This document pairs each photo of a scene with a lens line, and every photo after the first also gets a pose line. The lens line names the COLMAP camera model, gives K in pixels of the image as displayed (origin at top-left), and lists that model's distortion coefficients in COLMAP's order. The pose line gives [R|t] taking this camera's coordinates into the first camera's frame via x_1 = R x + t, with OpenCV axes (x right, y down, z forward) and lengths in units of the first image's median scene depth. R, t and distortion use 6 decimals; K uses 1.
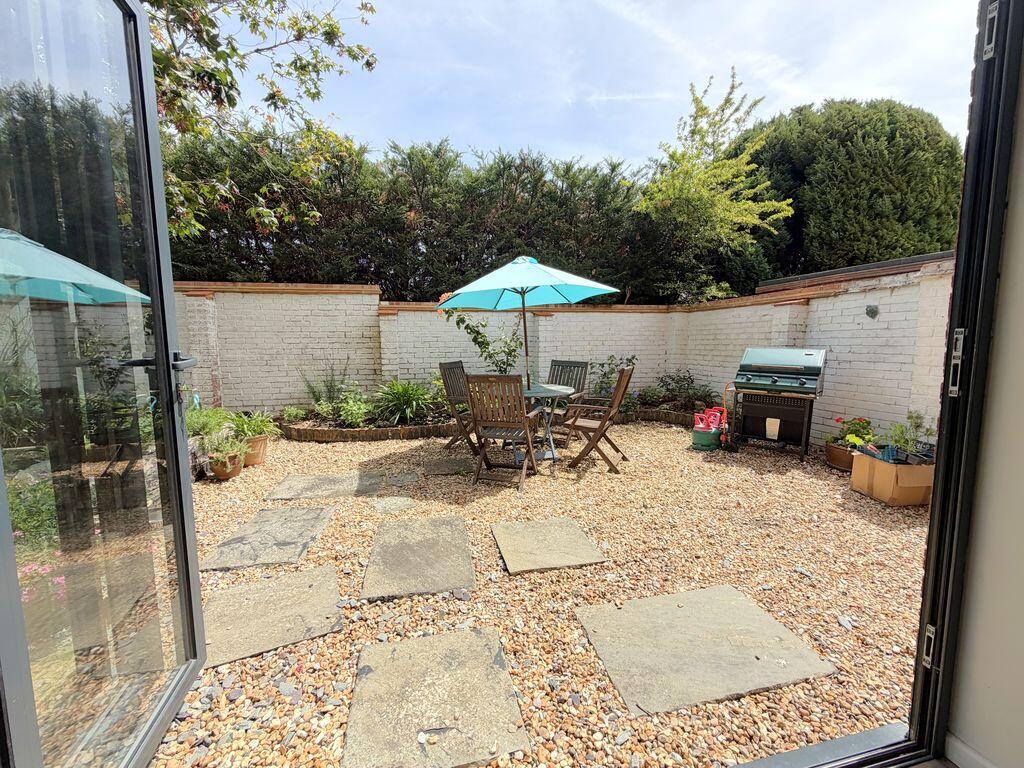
lens RADIAL K [[410.7, 0, 521.5], [0, 410.7, 381.9], [0, 0, 1]] dist [-0.000766, -0.006332]
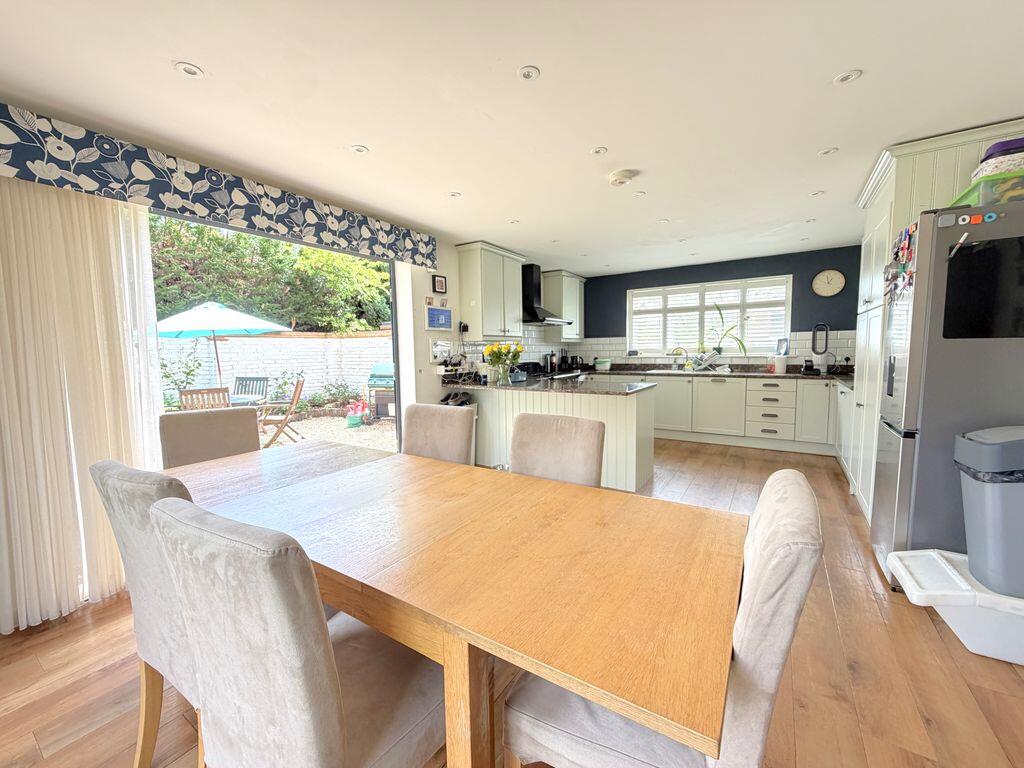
lens RADIAL K [[408.2, 0, 512.0], [0, 408.2, 384.0], [0, 0, 1]] dist [-0.024482, 0.000109]
pose [[0.727945, -0.063384, 0.682699, -0.139021], [0.079008, 0.996839, 0.008305, 0.023070], [-0.681068, 0.047894, 0.730652, -0.446814]]
